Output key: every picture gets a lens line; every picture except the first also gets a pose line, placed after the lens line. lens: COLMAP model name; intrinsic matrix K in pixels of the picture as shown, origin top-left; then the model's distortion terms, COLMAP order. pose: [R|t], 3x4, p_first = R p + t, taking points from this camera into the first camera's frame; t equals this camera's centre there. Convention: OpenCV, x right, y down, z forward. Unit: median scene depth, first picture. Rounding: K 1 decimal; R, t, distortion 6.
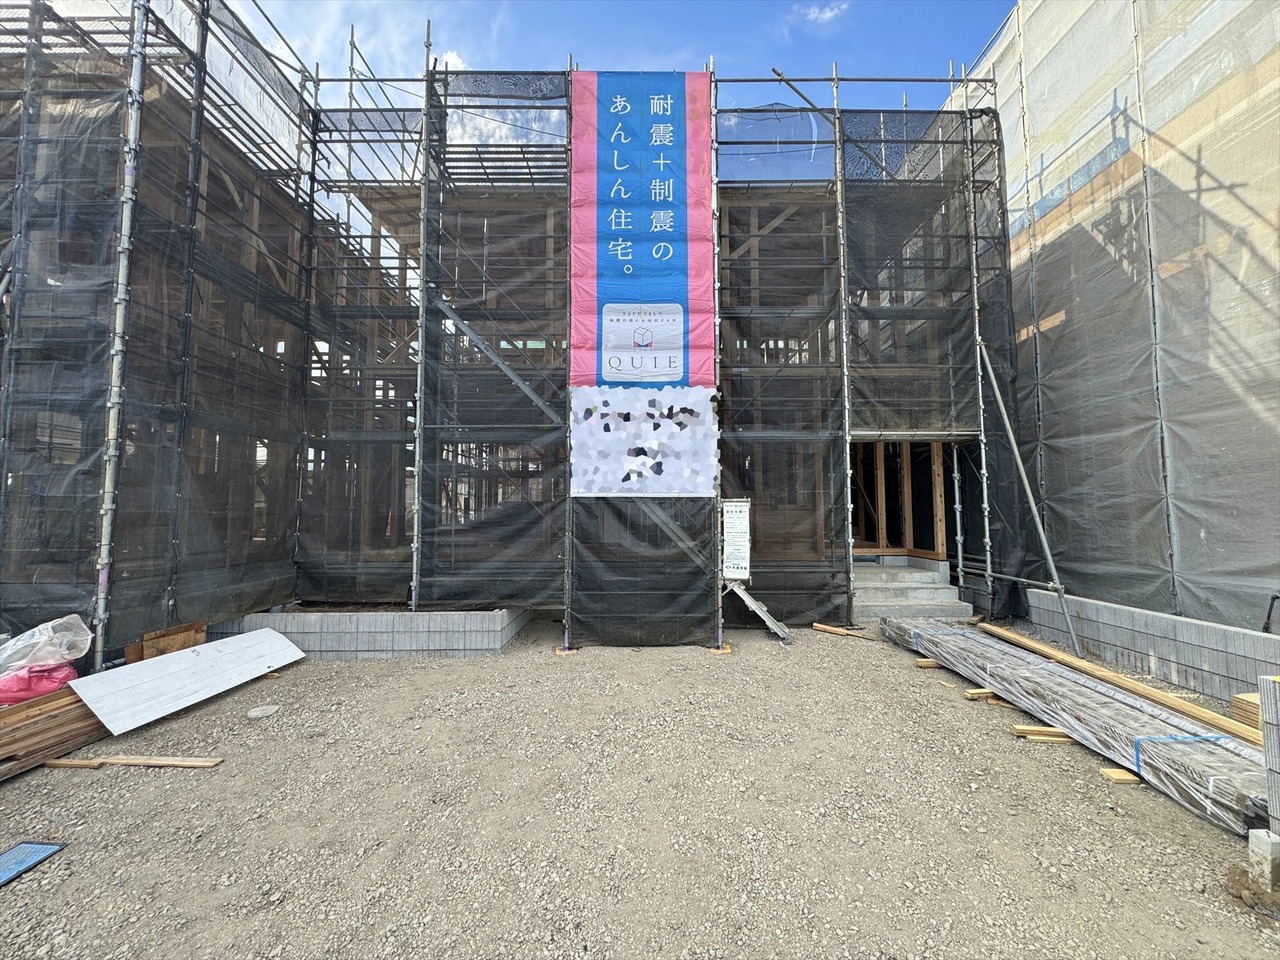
lens RADIAL K [[508.8, 0, 638.9], [0, 508.8, 479.0], [0, 0, 1]] dist [-0.002442, 0.000311]
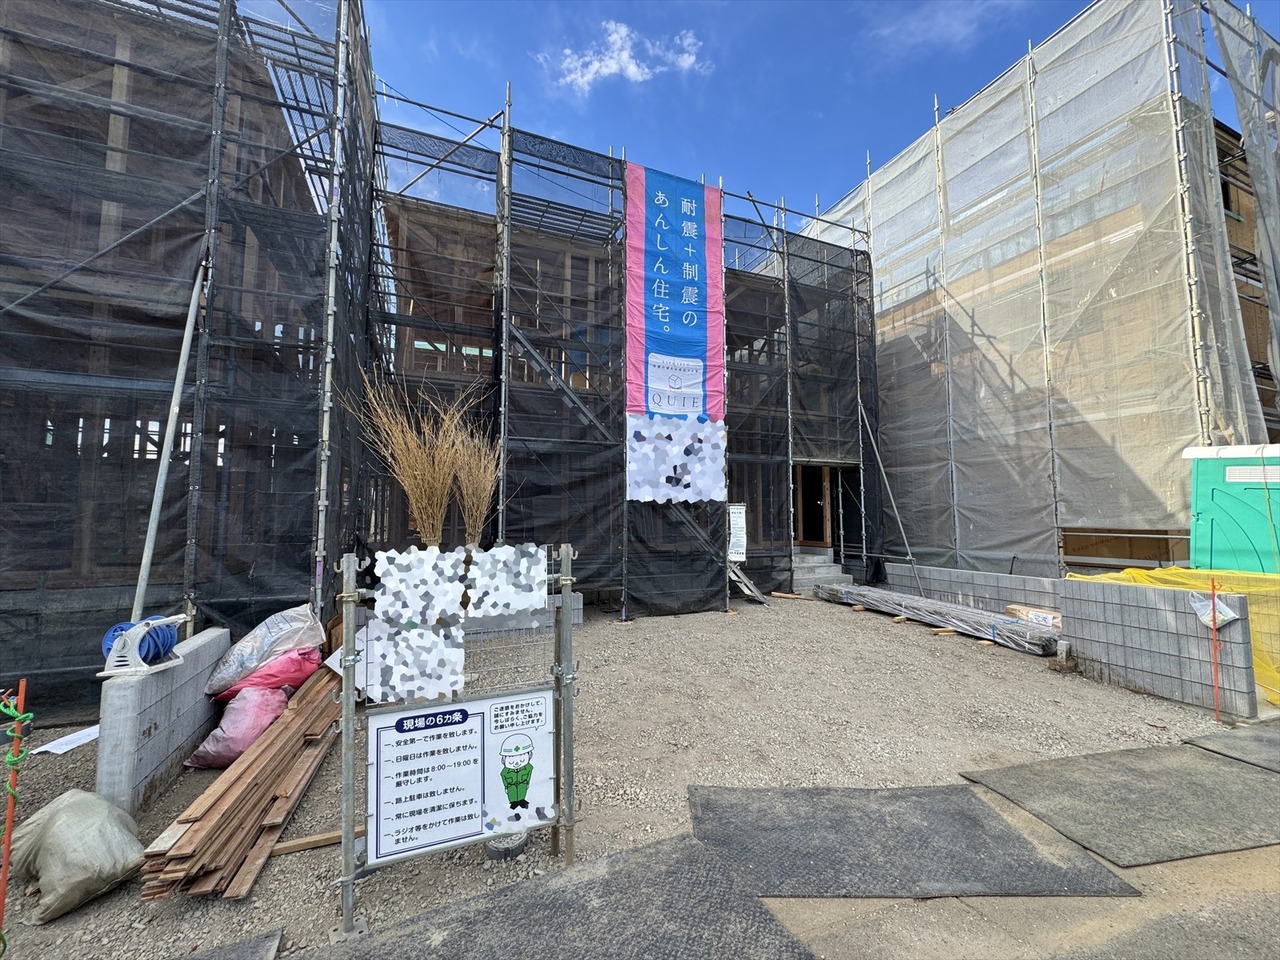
lens RADIAL K [[508.8, 0, 638.9], [0, 508.8, 479.0], [0, 0, 1]] dist [-0.002442, 0.000311]
pose [[0.922714, 0.031060, 0.384232, -0.588071], [-0.026819, 0.999506, -0.016392, 0.002054], [-0.384552, 0.004820, 0.923091, -0.176332]]
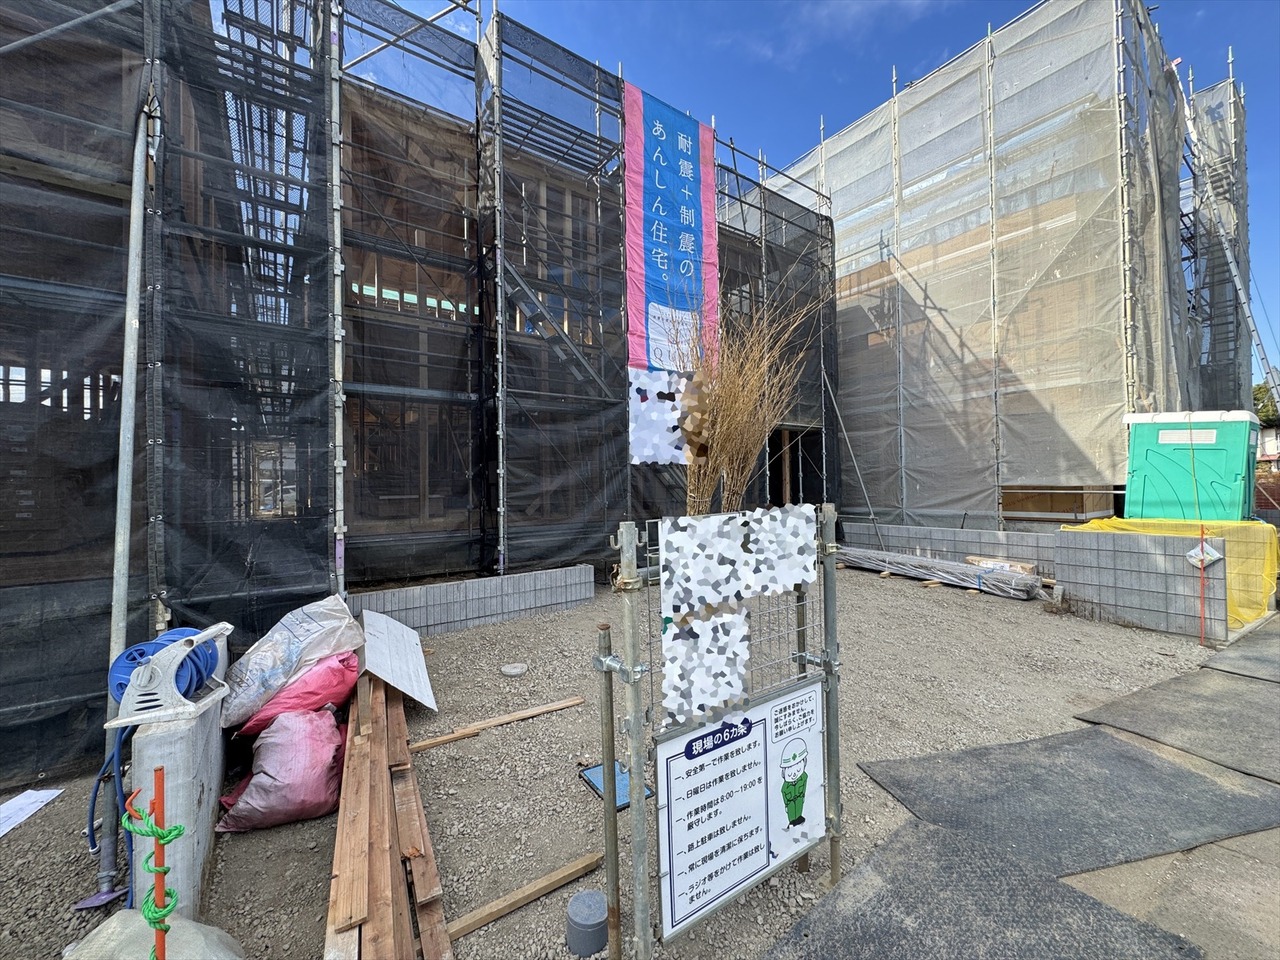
lens RADIAL K [[508.8, 0, 638.9], [0, 508.8, 479.0], [0, 0, 1]] dist [-0.002442, 0.000311]
pose [[0.815655, -0.003444, 0.578528, -0.785451], [-0.024255, 0.998900, 0.040143, 0.024058], [-0.578030, -0.046775, 0.814674, 0.036788]]
